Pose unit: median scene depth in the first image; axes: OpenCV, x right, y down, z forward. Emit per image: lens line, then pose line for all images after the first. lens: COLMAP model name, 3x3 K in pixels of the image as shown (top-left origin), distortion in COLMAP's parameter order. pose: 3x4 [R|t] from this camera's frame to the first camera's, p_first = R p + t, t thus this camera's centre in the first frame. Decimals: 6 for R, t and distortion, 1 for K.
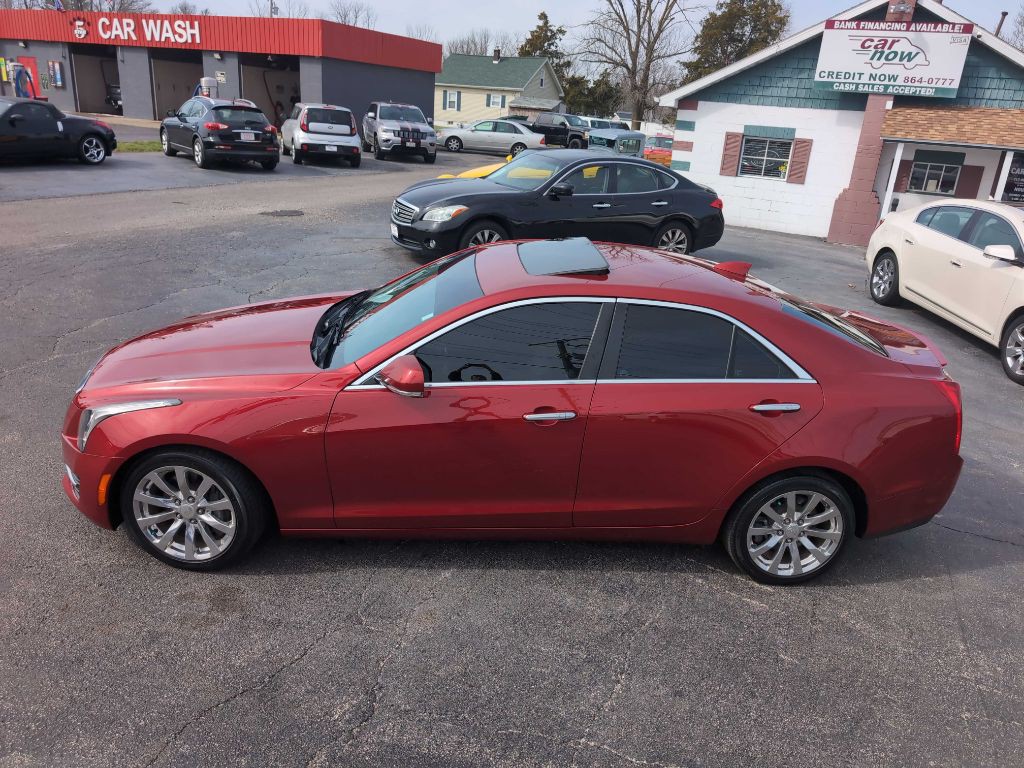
lens RADIAL K [[738.6, 0, 528.8], [0, 738.6, 361.2], [0, 0, 1]] dist [0.008408, -0.005068]
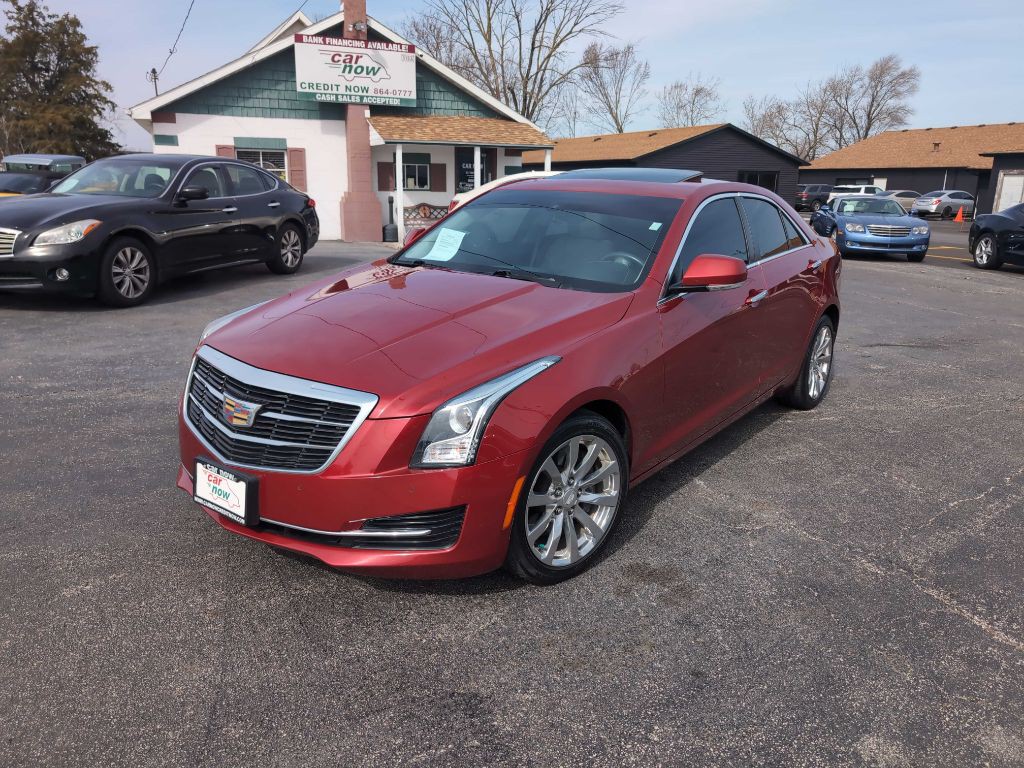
lens RADIAL K [[738.1, 0, 514.5], [0, 738.1, 367.3], [0, 0, 1]] dist [0.003703, 0.003615]
pose [[0.671186, -0.241757, 0.700759, -0.235115], [0.269861, 0.960146, 0.072771, -0.000515], [-0.690424, 0.140265, 0.709677, 0.110373]]
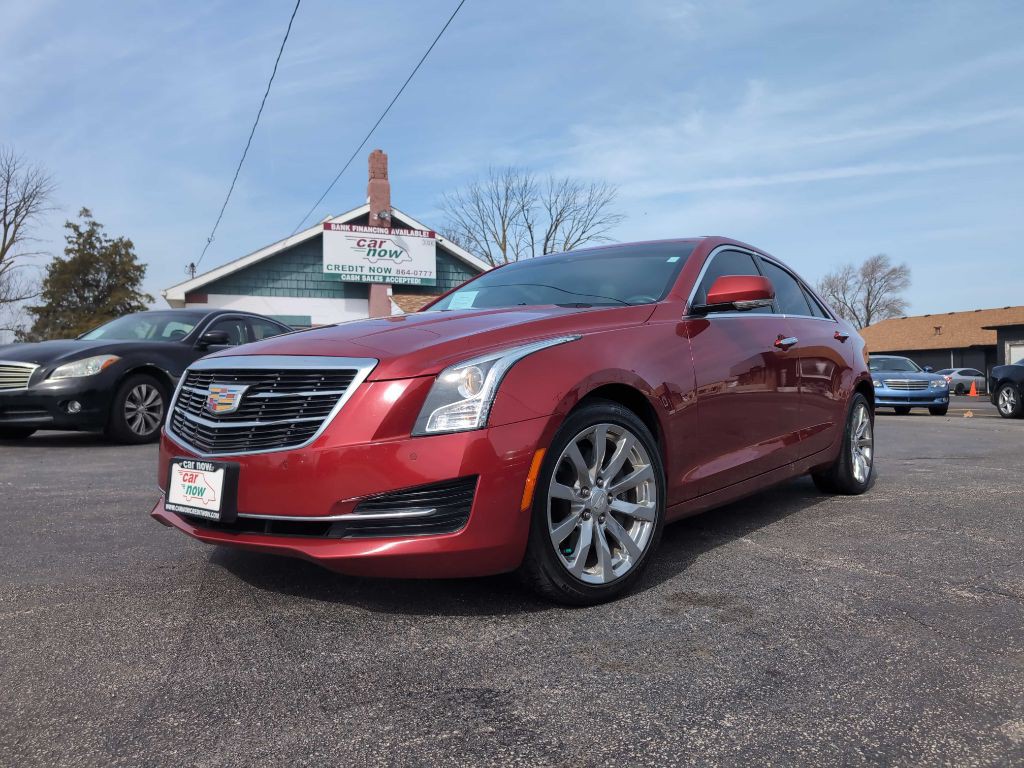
lens RADIAL K [[735.2, 0, 519.8], [0, 735.2, 369.3], [0, 0, 1]] dist [0.008743, -0.003407]
pose [[0.680840, -0.067999, 0.729269, -0.229819], [0.291530, 0.938569, -0.184656, 0.044587], [-0.671913, 0.338325, 0.658839, 0.133243]]
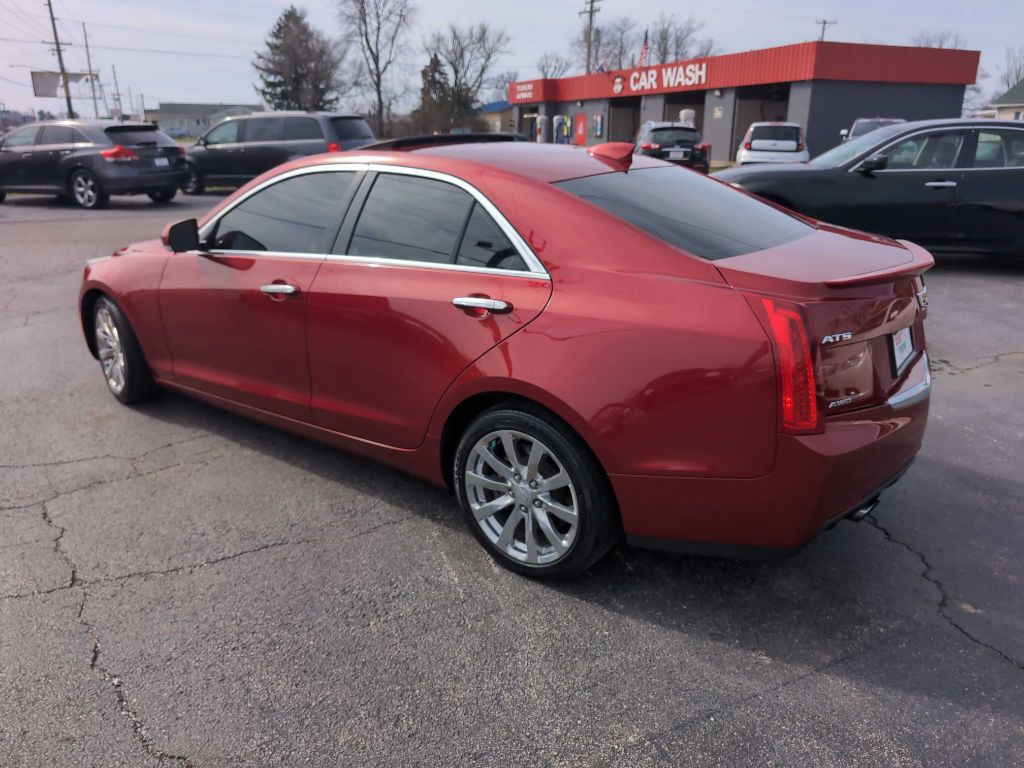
lens RADIAL K [[738.1, 0, 514.5], [0, 738.1, 367.3], [0, 0, 1]] dist [0.003703, 0.003615]
pose [[0.747867, 0.125159, -0.651944, 0.200101], [-0.160074, 0.987088, 0.005873, 0.027179], [0.644261, 0.099967, 0.758245, 0.114302]]
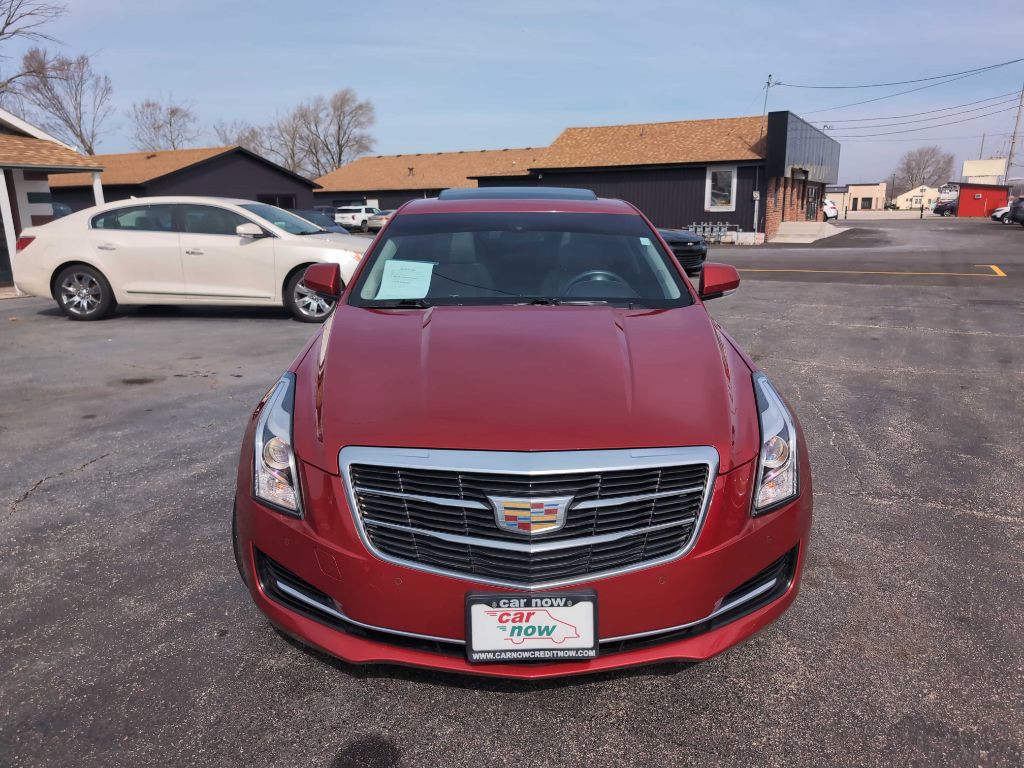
lens RADIAL K [[735.2, 0, 519.8], [0, 735.2, 369.3], [0, 0, 1]] dist [0.008743, -0.003407]
pose [[0.061070, -0.288905, 0.955408, -0.273700], [0.336268, 0.907193, 0.252832, -0.050327], [-0.939784, 0.305833, 0.152552, 0.251586]]
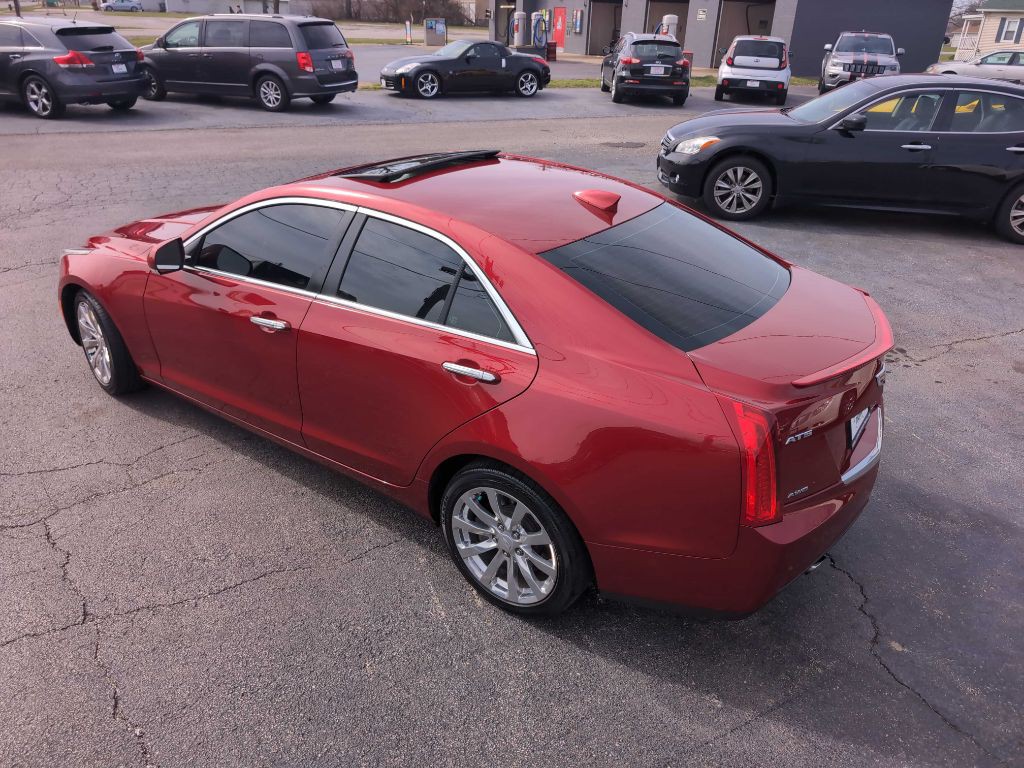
lens RADIAL K [[733.3, 0, 515.1], [0, 733.3, 359.3], [0, 0, 1]] dist [0.012326, -0.002564]
pose [[0.770513, 0.222500, -0.597330, 0.195619], [-0.181844, 0.974886, 0.128571, -0.013457], [0.610936, 0.009555, 0.791623, 0.102473]]
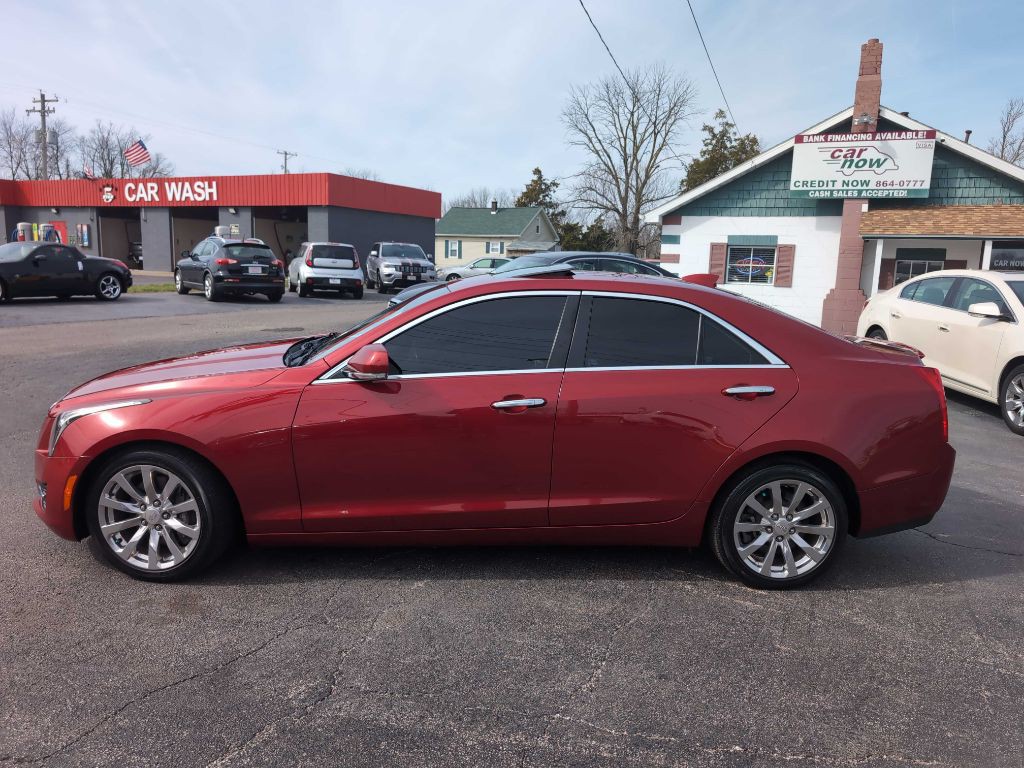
lens RADIAL K [[738.1, 0, 514.5], [0, 738.1, 367.3], [0, 0, 1]] dist [0.003703, 0.003615]
pose [[0.998844, -0.041035, -0.025043, 0.011427], [0.035713, 0.982114, -0.184868, 0.048307], [0.032181, 0.183760, 0.982444, 0.004476]]
